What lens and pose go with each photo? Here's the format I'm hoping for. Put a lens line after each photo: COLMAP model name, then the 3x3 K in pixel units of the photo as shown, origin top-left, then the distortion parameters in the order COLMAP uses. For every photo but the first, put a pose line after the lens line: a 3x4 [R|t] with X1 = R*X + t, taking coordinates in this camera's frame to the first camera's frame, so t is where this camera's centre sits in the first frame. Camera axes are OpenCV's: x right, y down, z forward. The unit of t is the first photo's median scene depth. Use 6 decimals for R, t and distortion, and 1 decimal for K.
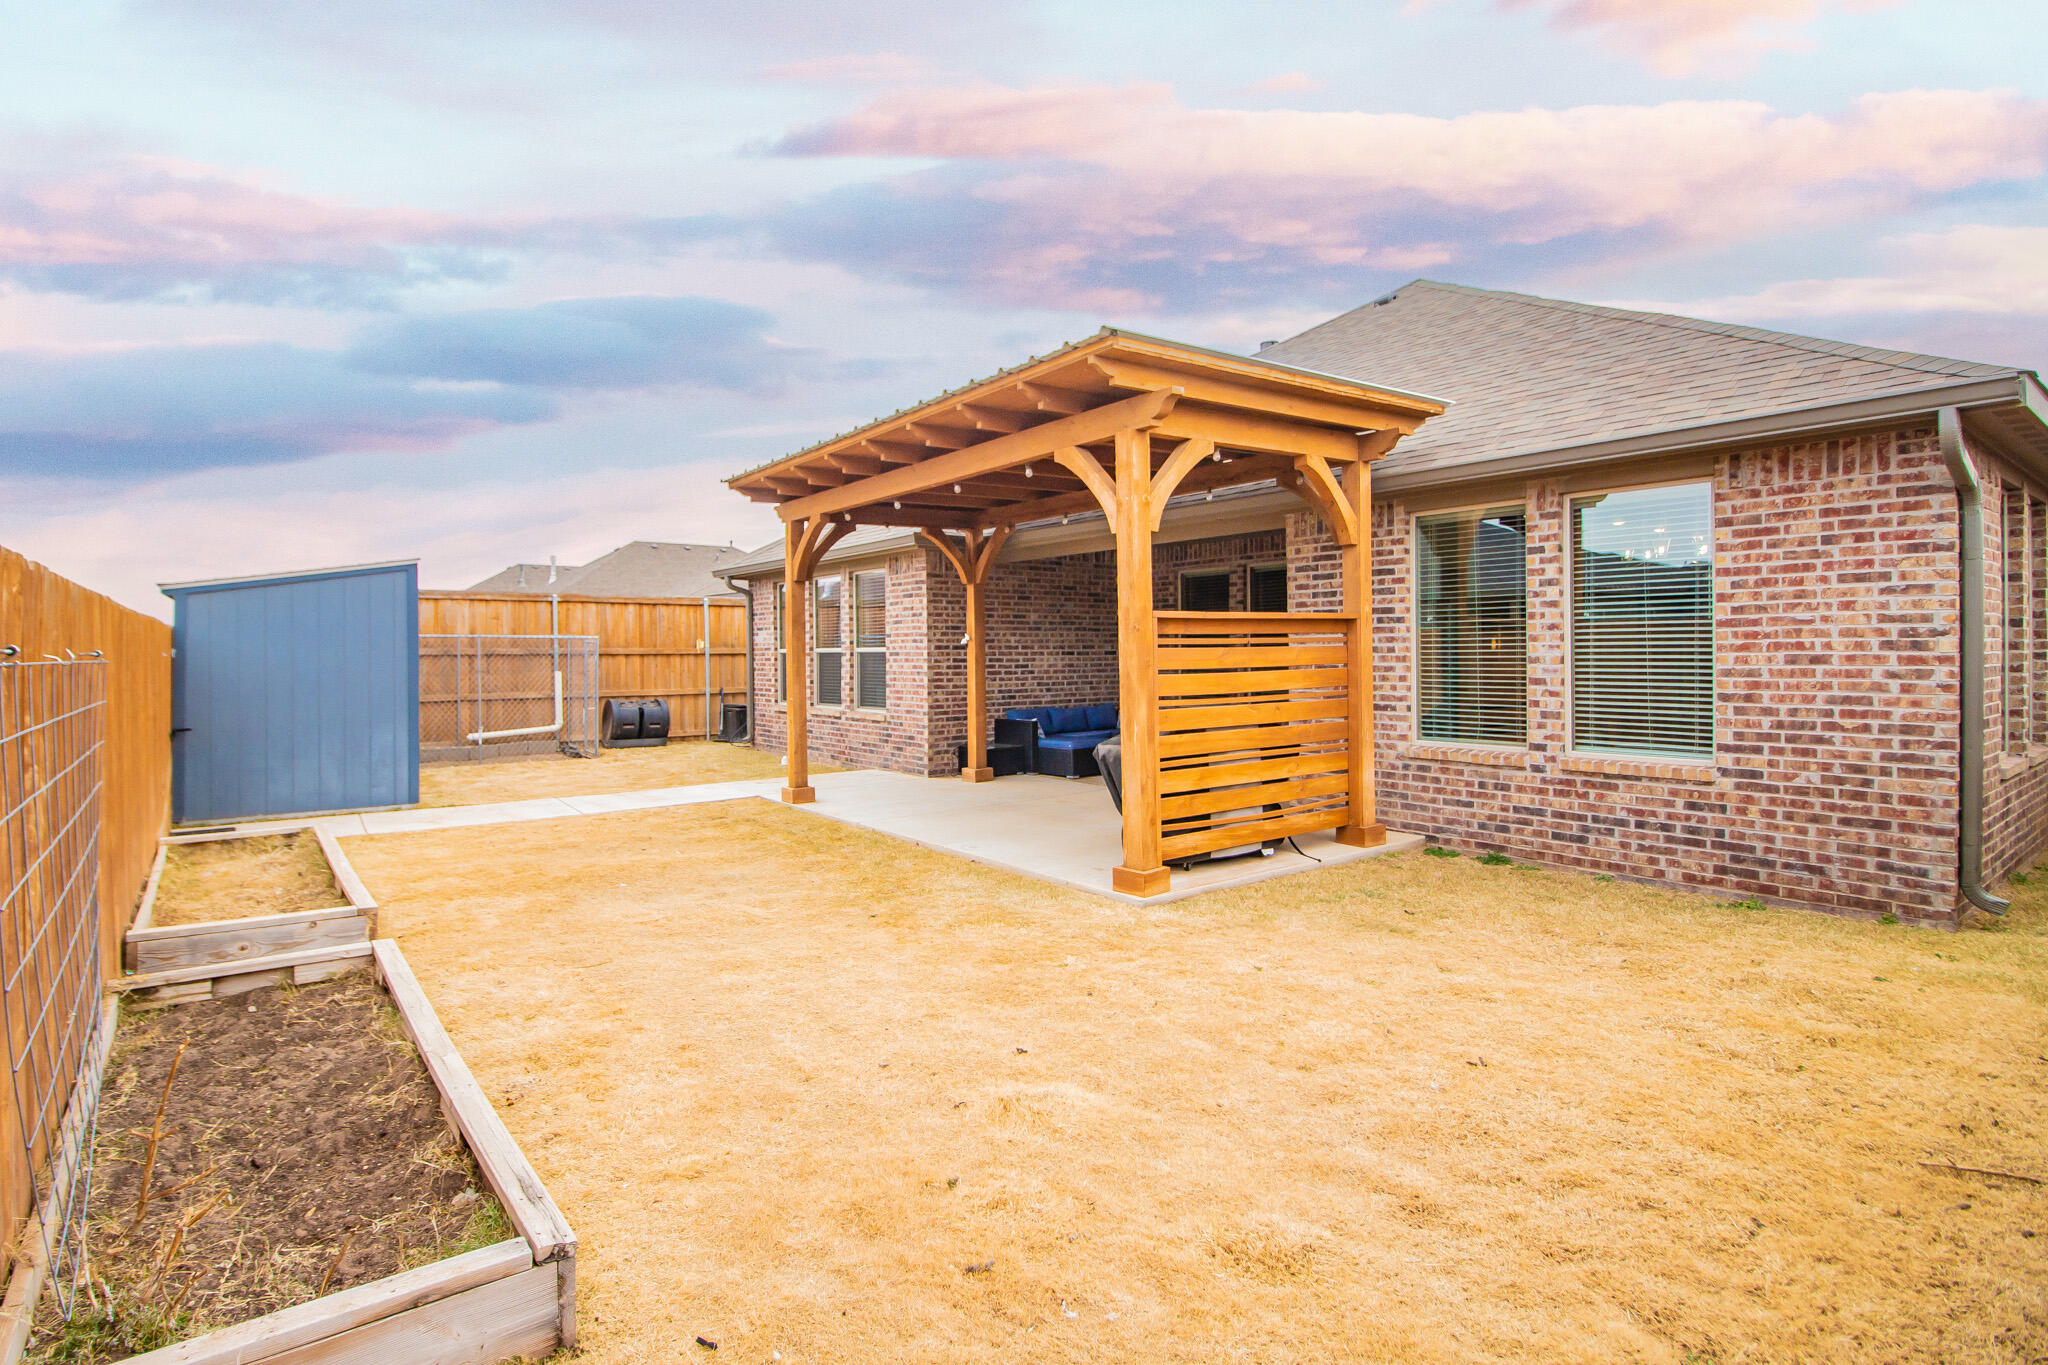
lens RADIAL K [[983.3, 0, 1016.4], [0, 983.3, 669.8], [0, 0, 1]] dist [-0.015417, -0.001819]
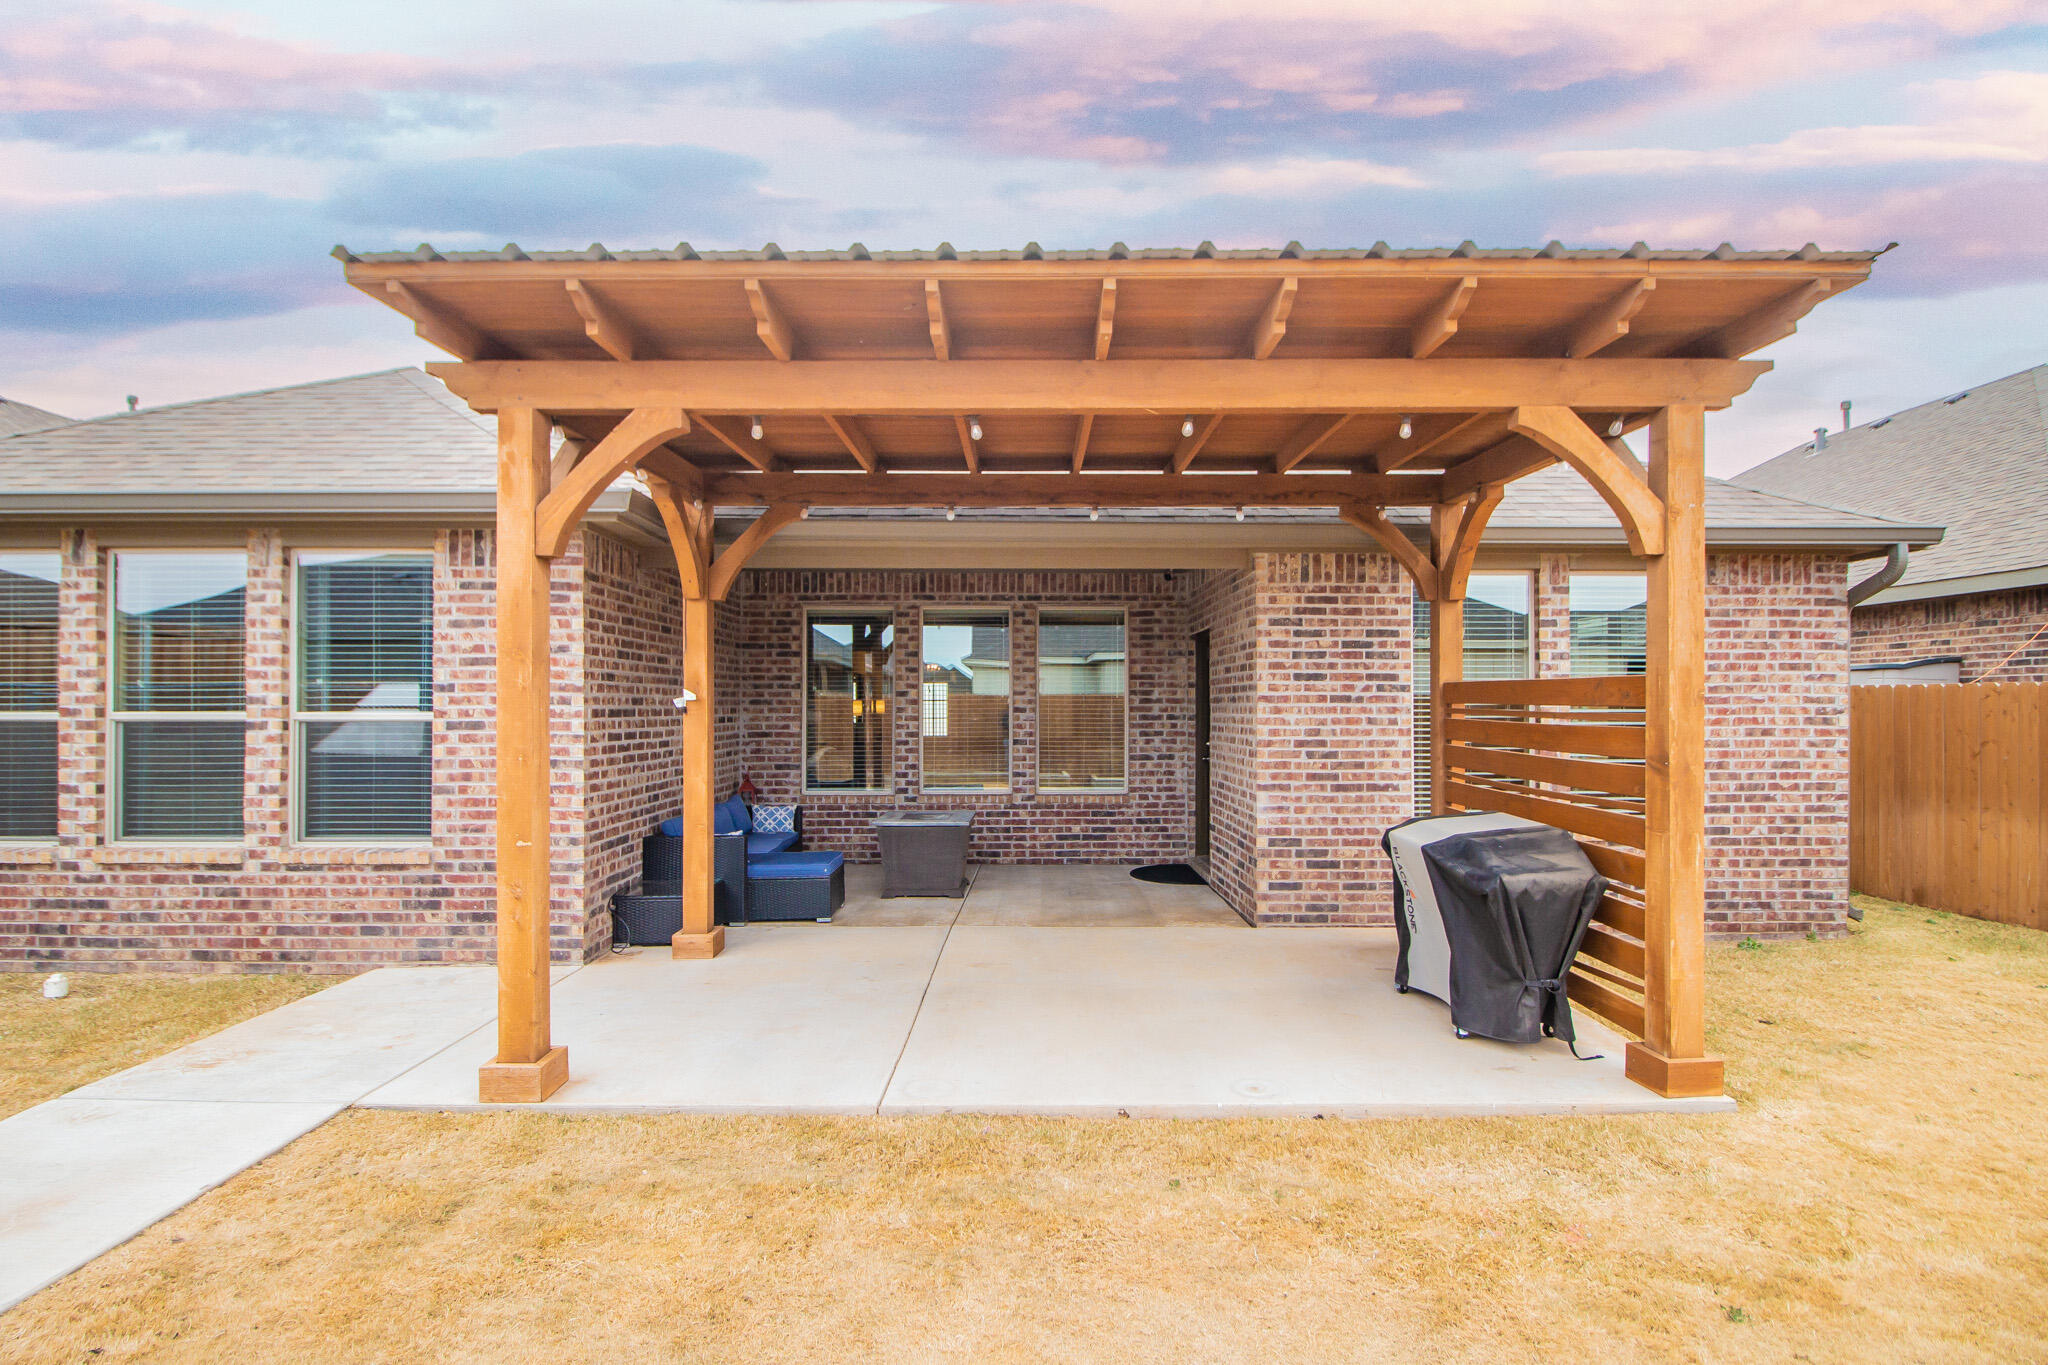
lens RADIAL K [[983.3, 0, 1035.3], [0, 983.3, 695.4], [0, 0, 1]] dist [-0.015417, -0.001819]
pose [[0.614353, 0.017943, 0.788827, -0.694255], [0.009549, 0.999499, -0.030172, -0.027924], [-0.788974, 0.026069, 0.613874, 0.958572]]
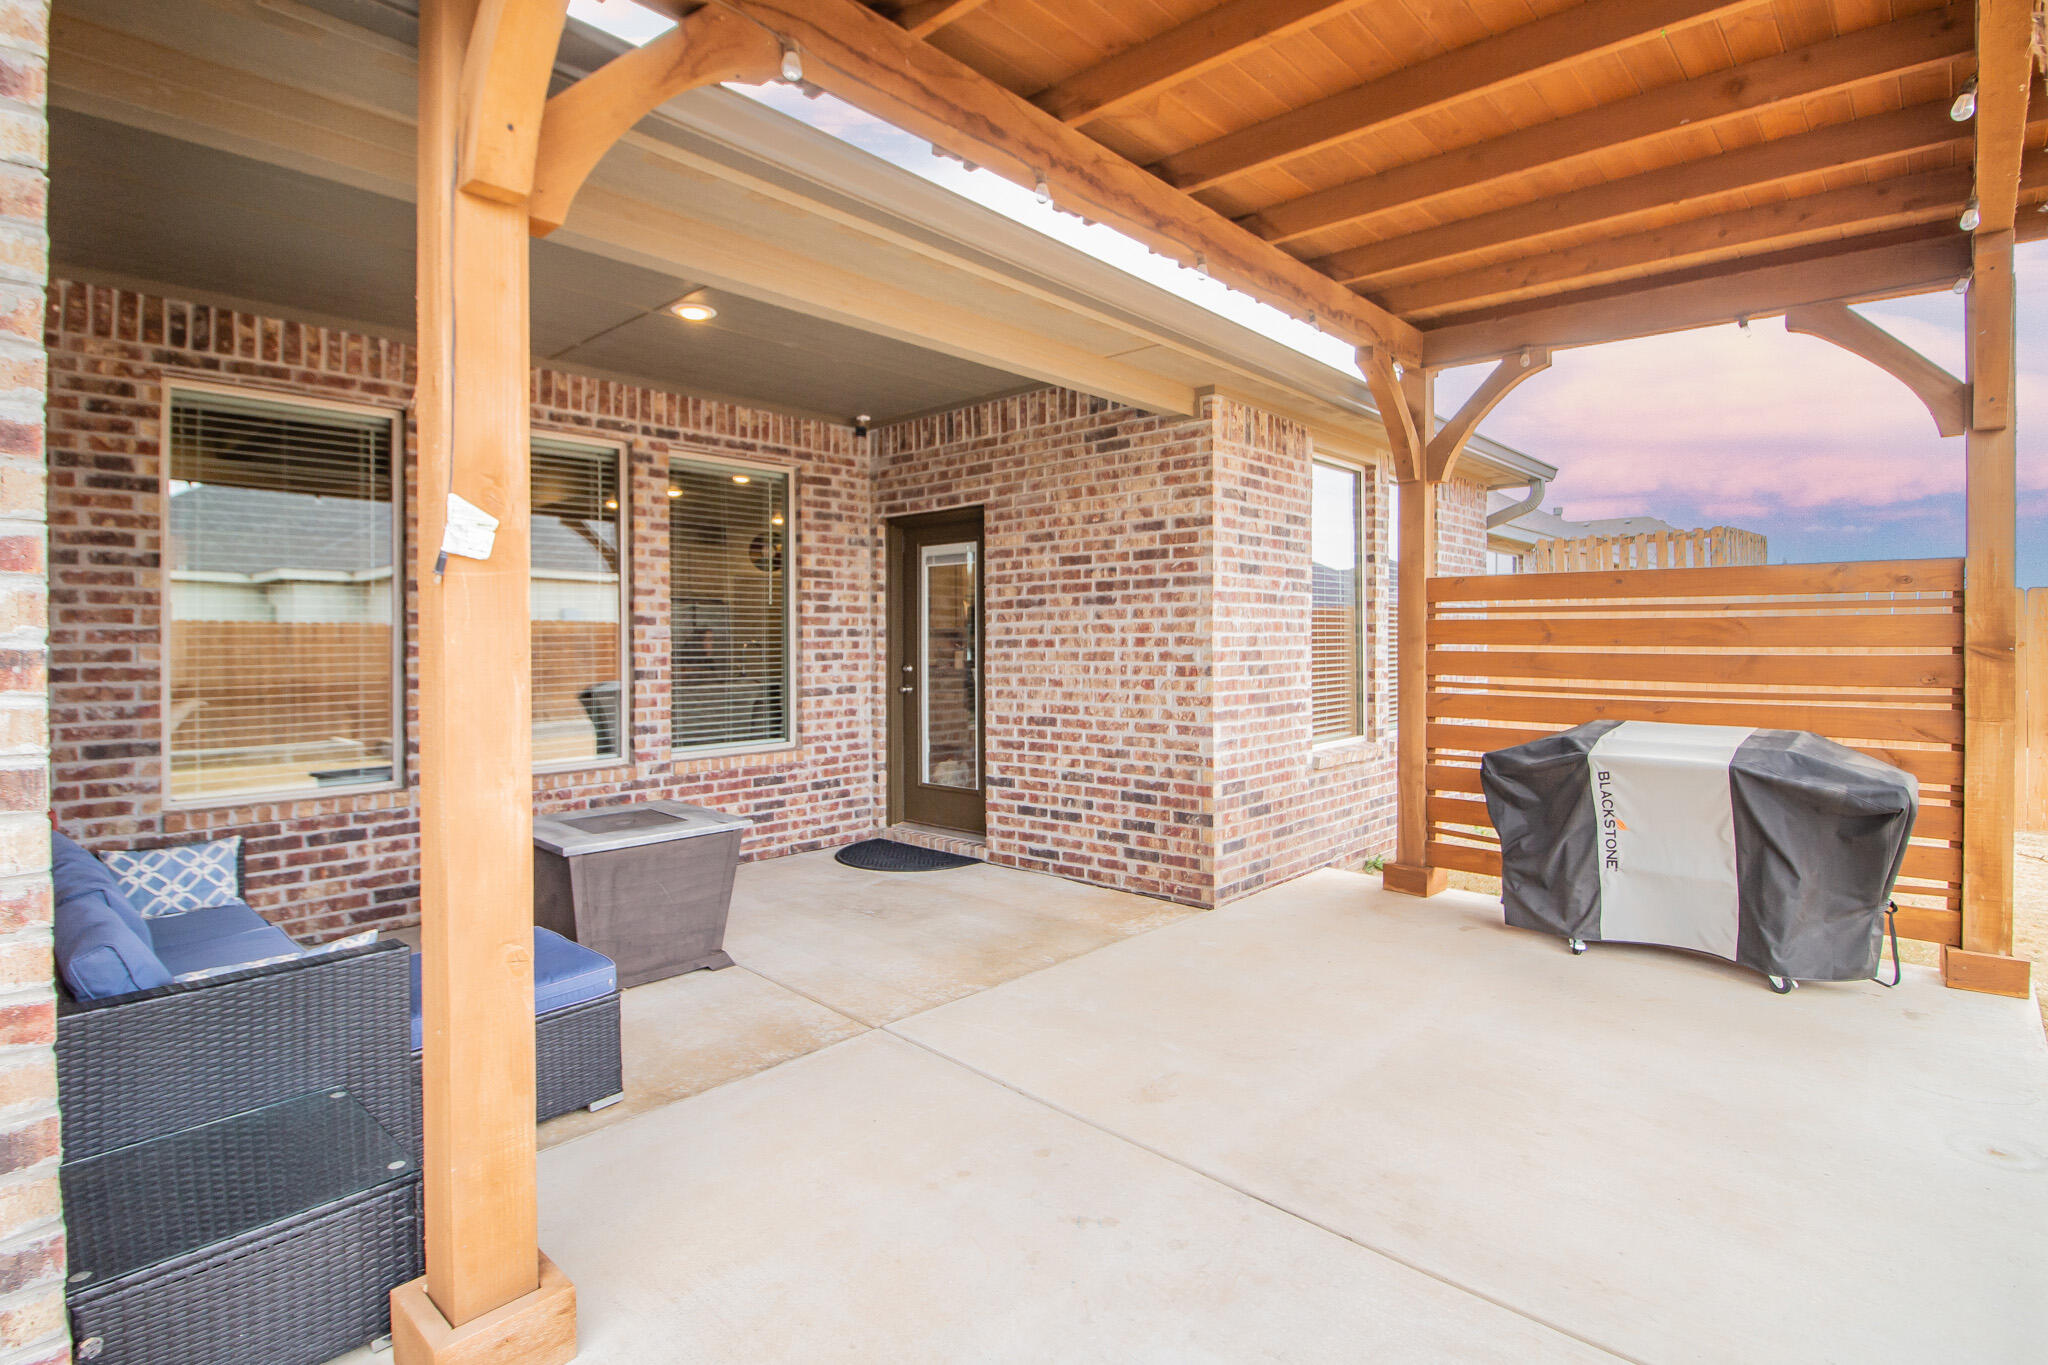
lens RADIAL K [[983.3, 0, 1034.9], [0, 983.3, 641.3], [0, 0, 1]] dist [-0.015417, -0.001819]
pose [[-0.149663, 0.009032, 0.988696, -0.424374], [0.029180, 0.999563, -0.004714, -0.017142], [-0.988306, 0.028145, -0.149861, 1.763245]]
